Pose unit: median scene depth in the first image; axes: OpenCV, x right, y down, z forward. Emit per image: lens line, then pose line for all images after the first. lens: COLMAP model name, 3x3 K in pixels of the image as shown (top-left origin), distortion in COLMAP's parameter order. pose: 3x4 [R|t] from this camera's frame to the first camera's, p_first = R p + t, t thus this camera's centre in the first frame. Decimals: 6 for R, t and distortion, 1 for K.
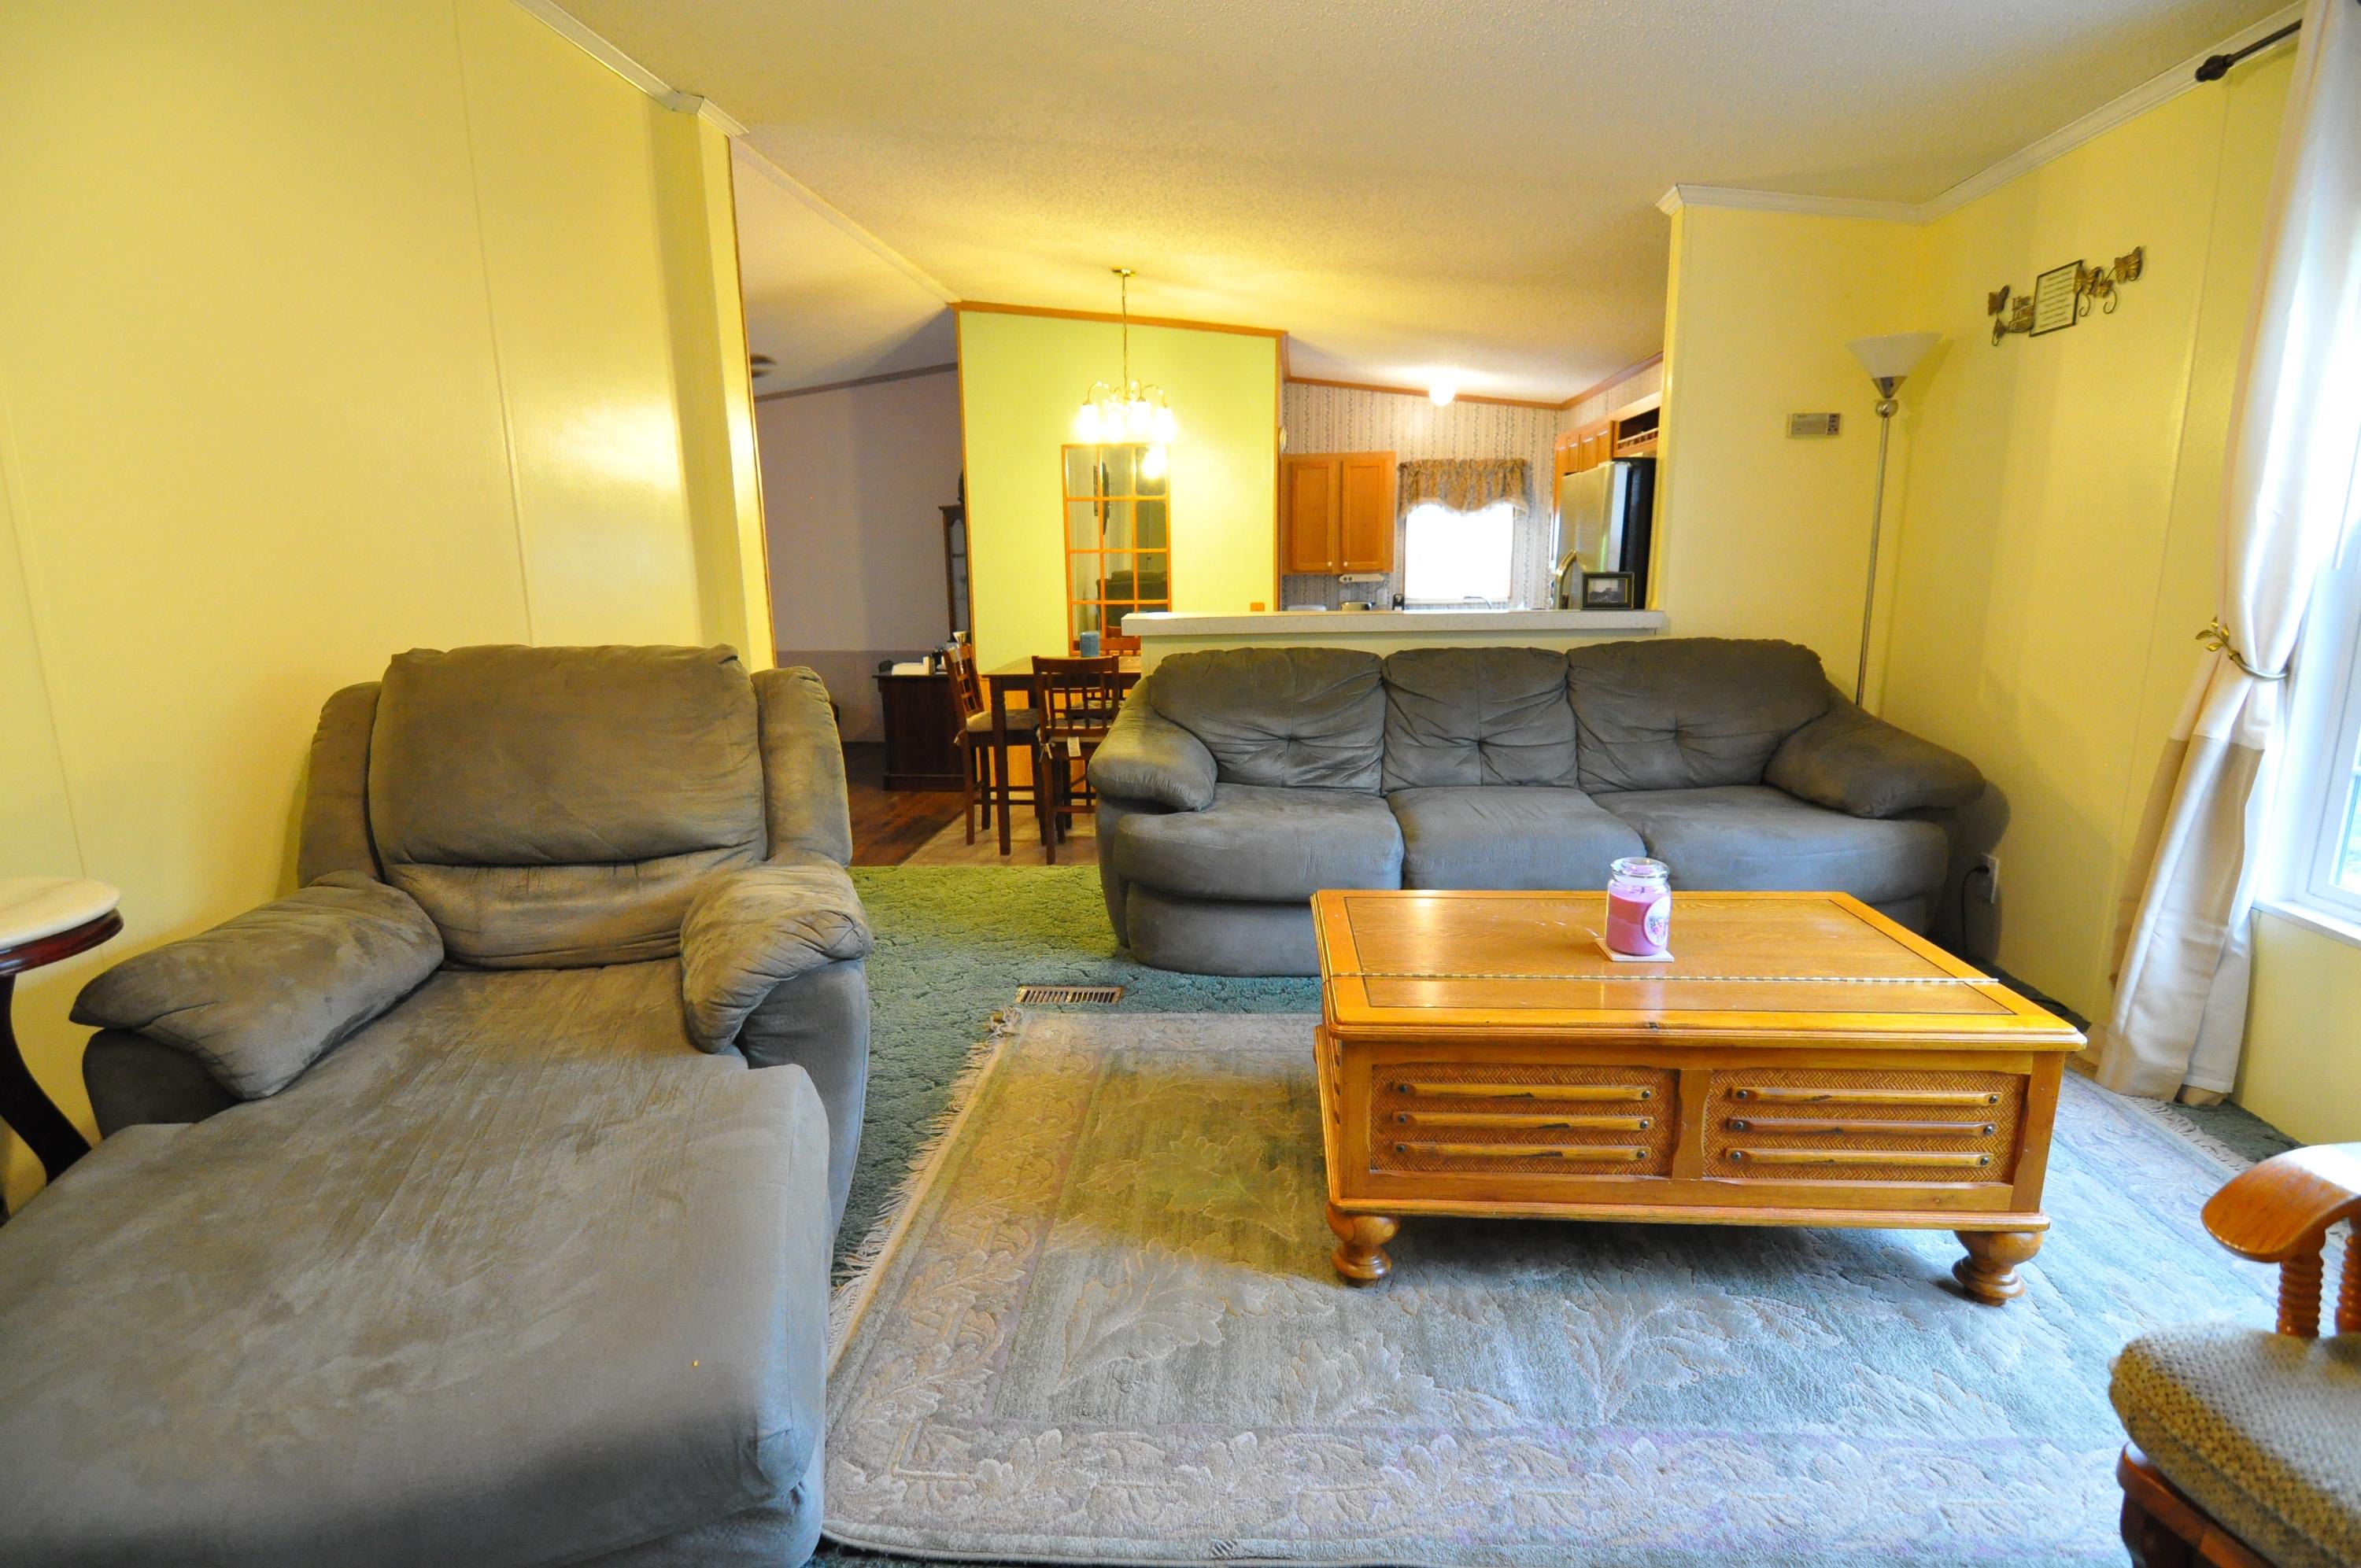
lens RADIAL K [[1153.1, 0, 1172.4], [0, 1153.1, 799.1], [0, 0, 1]] dist [-0.008112, -0.008821]
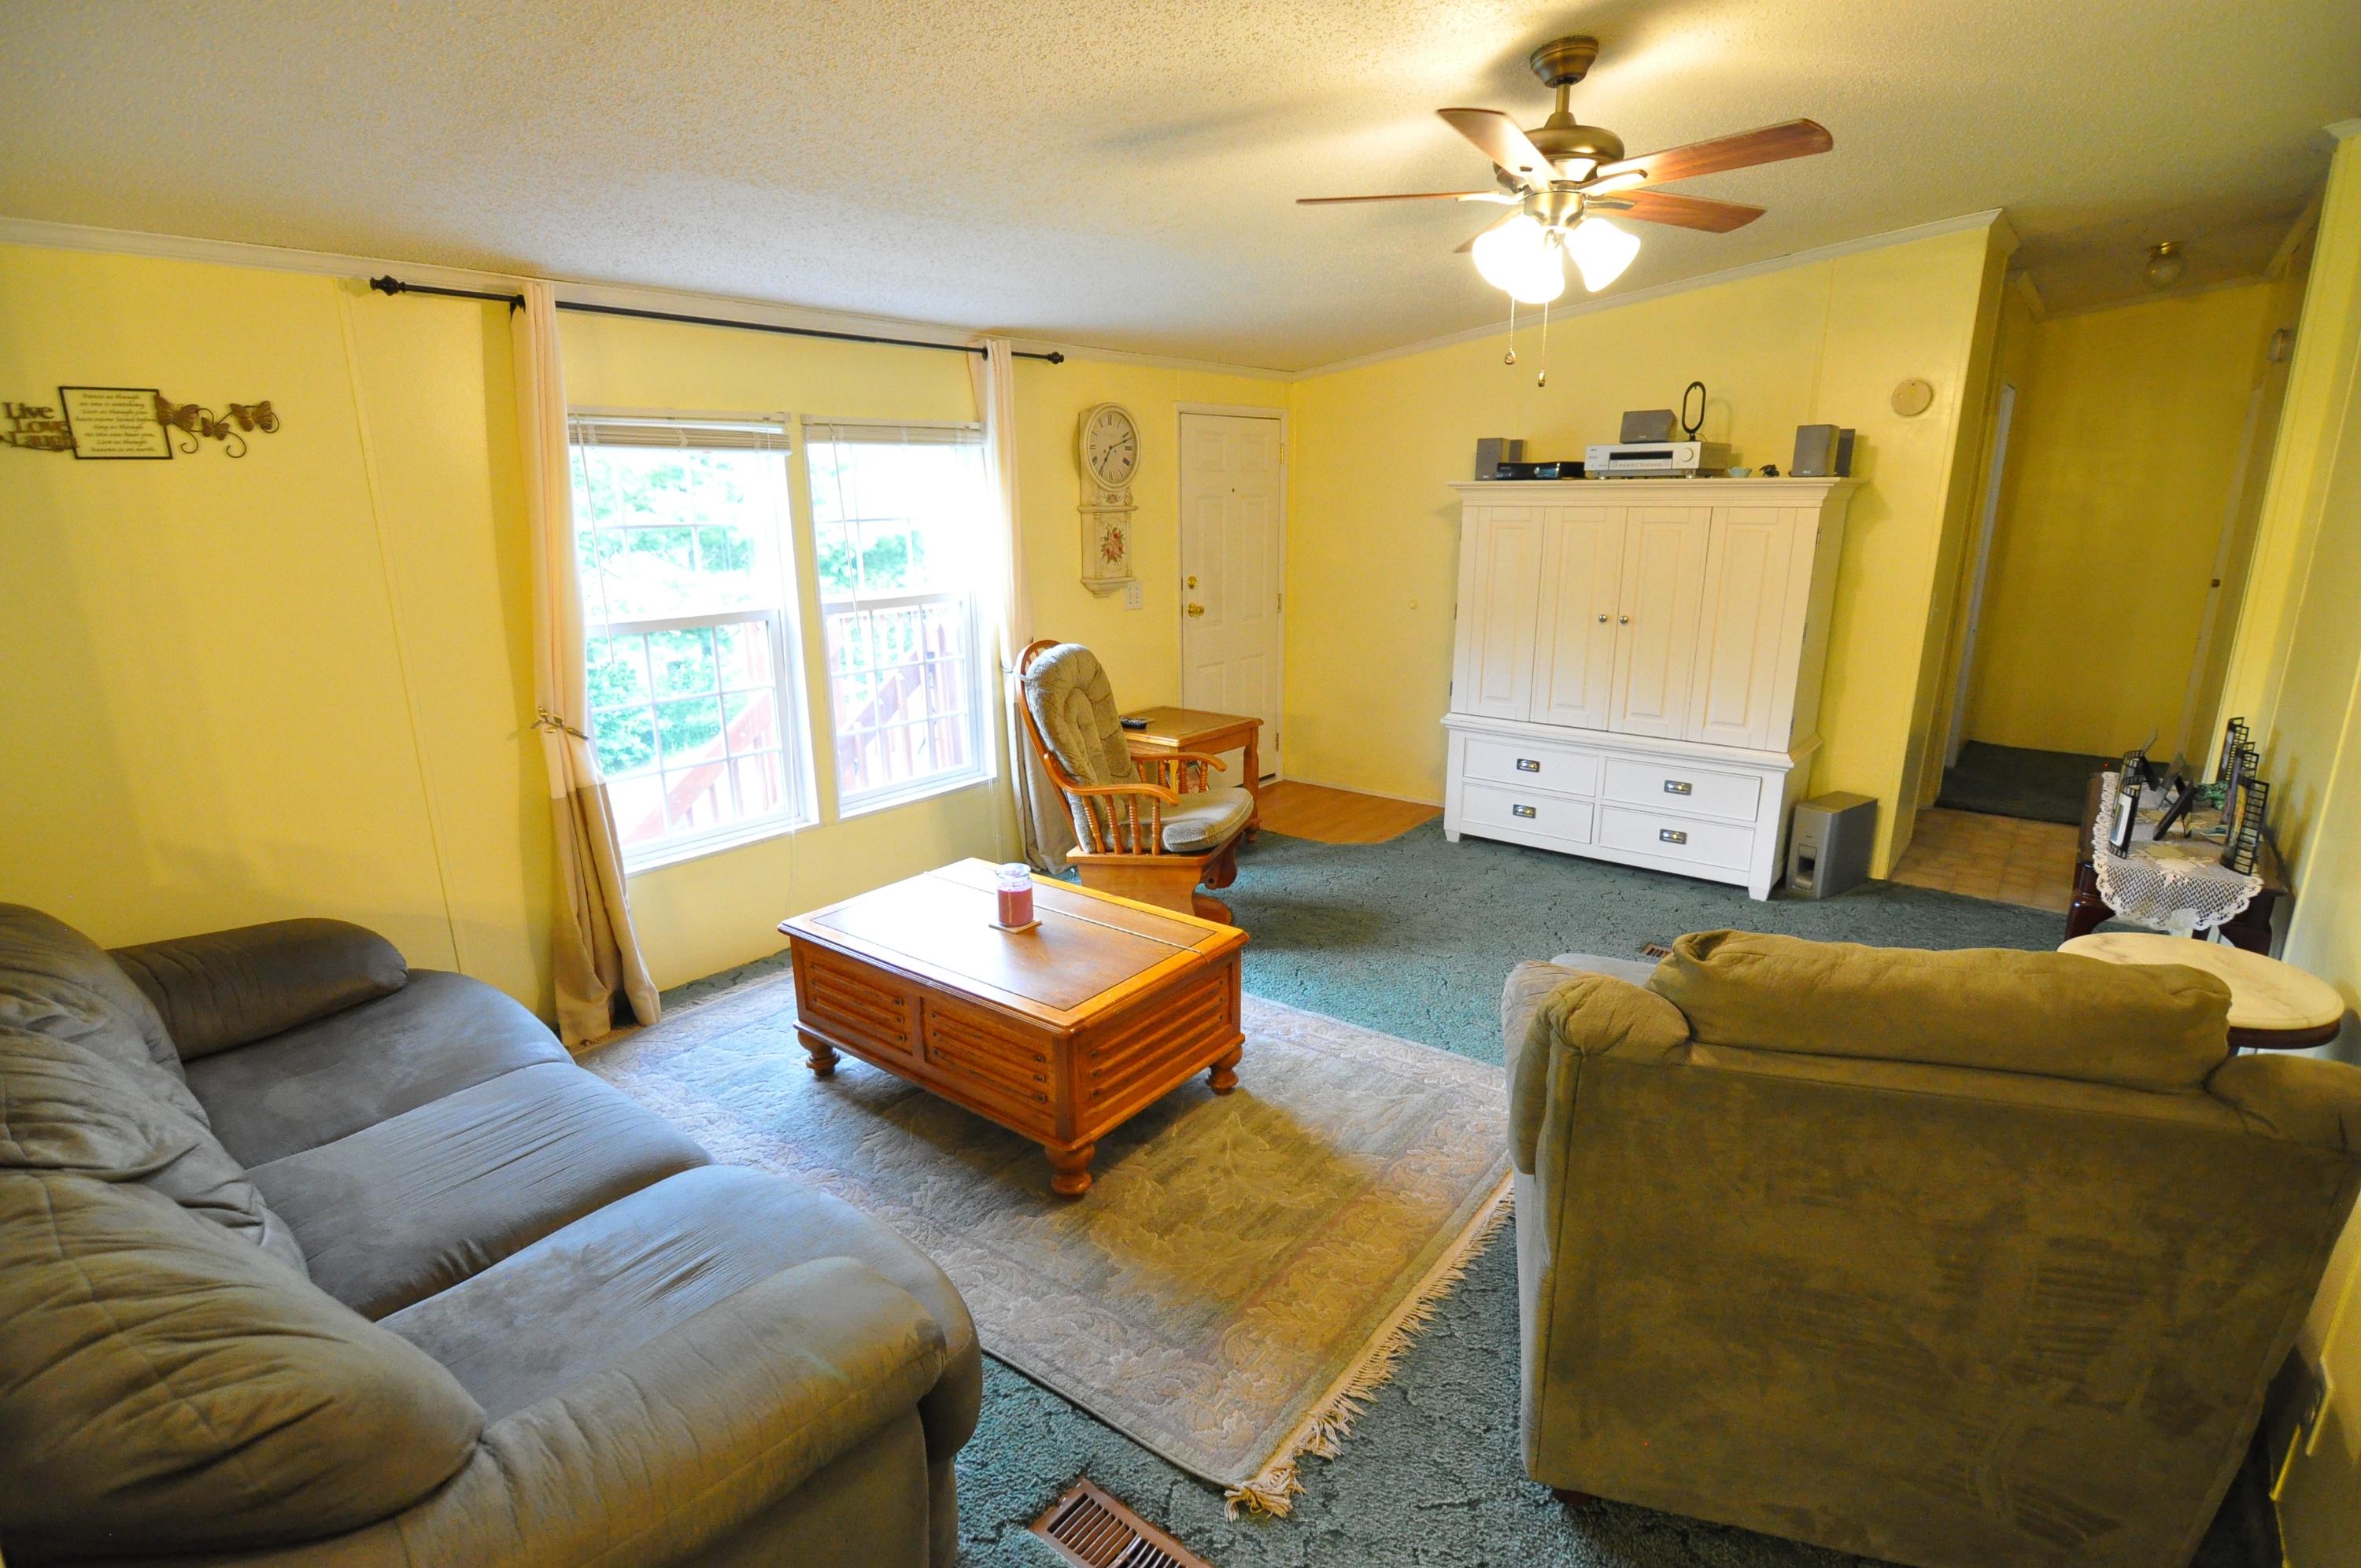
lens RADIAL K [[1153.1, 0, 1169.0], [0, 1153.1, 791.1], [0, 0, 1]] dist [-0.008112, -0.008821]
pose [[-0.834963, -0.115050, 0.538146, -0.324372], [0.135131, 0.905096, 0.403163, -0.347150], [-0.533457, 0.409347, -0.740175, 1.084414]]
